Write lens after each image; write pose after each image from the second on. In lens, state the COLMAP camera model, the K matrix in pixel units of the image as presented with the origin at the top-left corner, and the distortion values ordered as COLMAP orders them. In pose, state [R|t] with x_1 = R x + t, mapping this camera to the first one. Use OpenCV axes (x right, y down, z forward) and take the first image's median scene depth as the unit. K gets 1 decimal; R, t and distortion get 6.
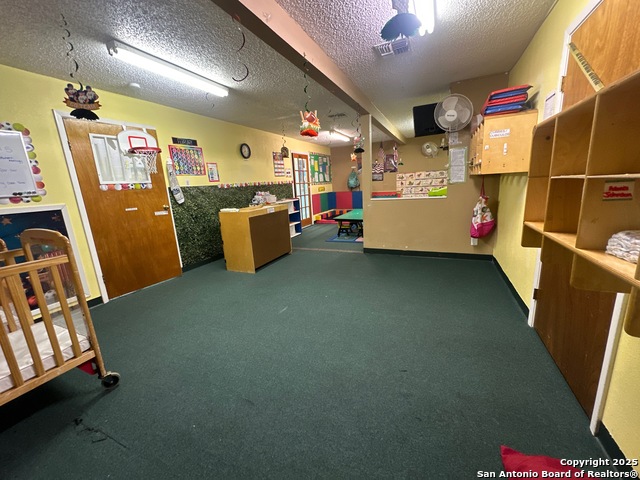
lens RADIAL K [[256.3, 0, 320.6], [0, 256.3, 238.4], [0, 0, 1]] dist [0.013352, -0.000692]
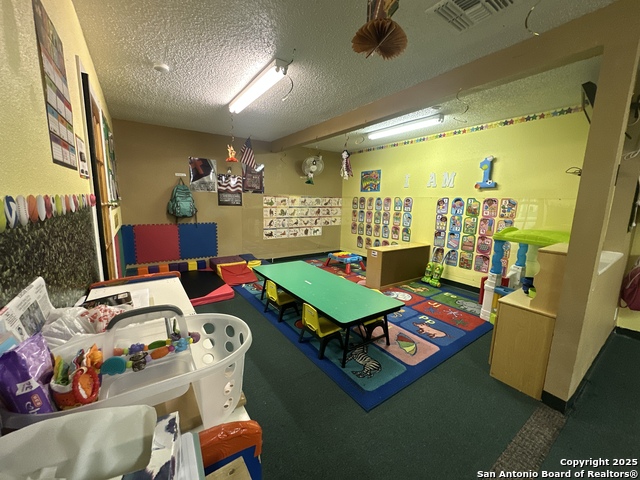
lens RADIAL K [[256.3, 0, 318.0], [0, 256.3, 241.7], [0, 0, 1]] dist [0.013352, -0.000692]
pose [[0.494919, -0.071971, 0.865953, -0.185273], [0.135788, 0.990727, 0.004734, -0.130883], [-0.858264, 0.115243, 0.500102, 0.603405]]
